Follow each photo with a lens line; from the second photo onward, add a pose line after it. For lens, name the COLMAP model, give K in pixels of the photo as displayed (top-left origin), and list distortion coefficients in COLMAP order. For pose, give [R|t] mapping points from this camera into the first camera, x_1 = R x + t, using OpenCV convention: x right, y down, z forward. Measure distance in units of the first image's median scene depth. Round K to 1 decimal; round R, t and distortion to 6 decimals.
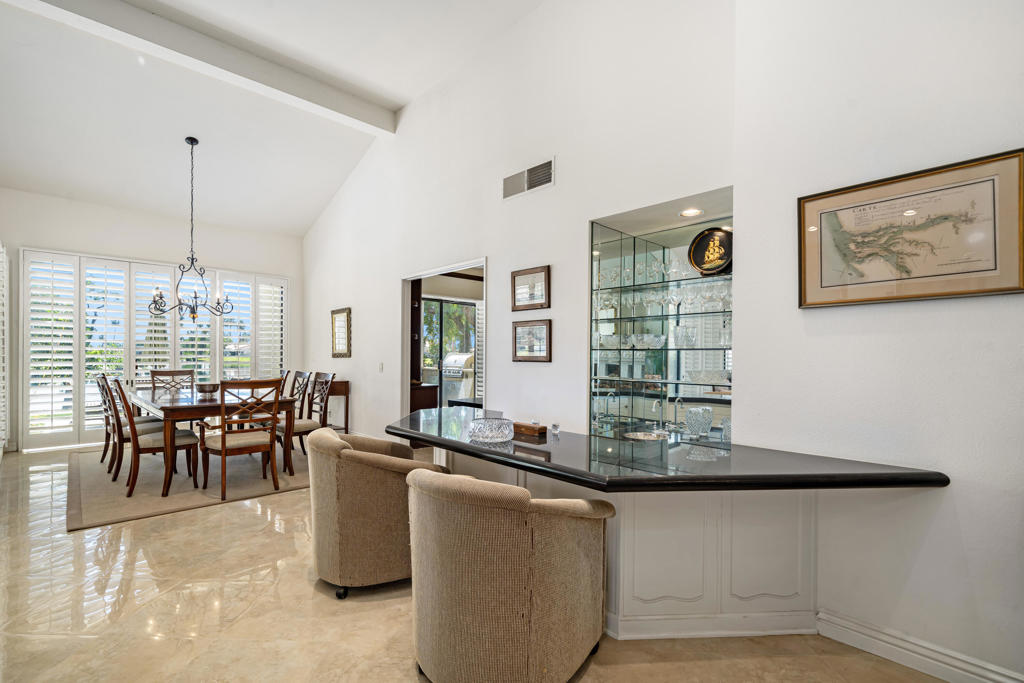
lens RADIAL K [[462.4, 0, 512.1], [0, 462.4, 355.9], [0, 0, 1]] dist [0.001904, 0.000045]
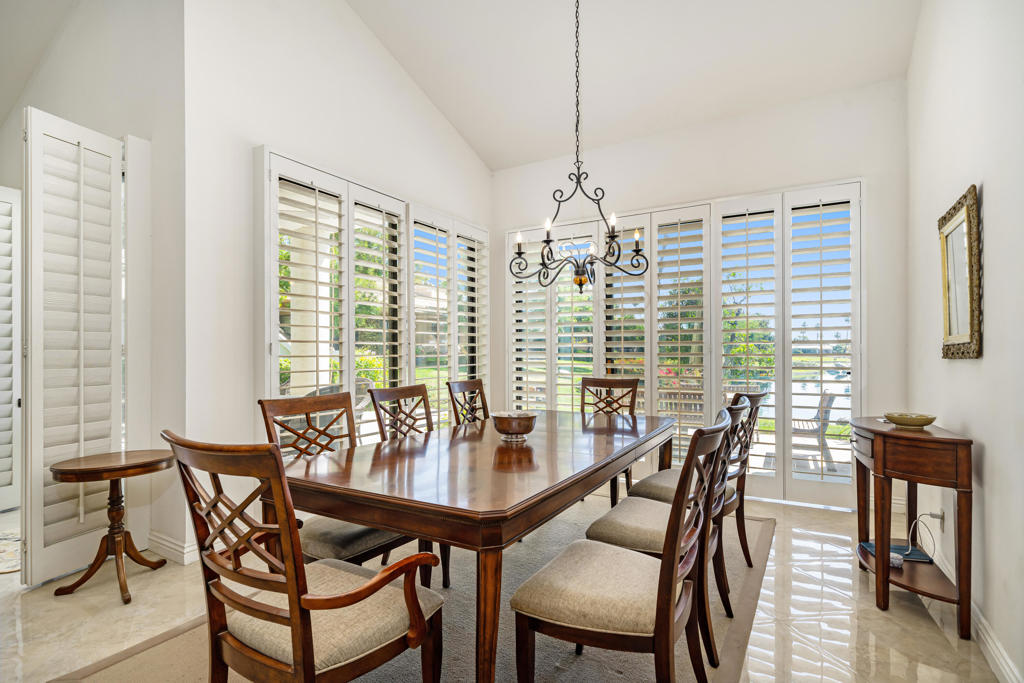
lens RADIAL K [[503.5, 0, 514.2], [0, 503.5, 350.3], [0, 0, 1]] dist [0.003636, 0.000169]
pose [[0.251713, -0.007388, -0.967774, -0.117761], [0.009152, 0.999944, -0.005254, -0.002937], [0.967759, -0.007535, 0.251767, 0.638769]]
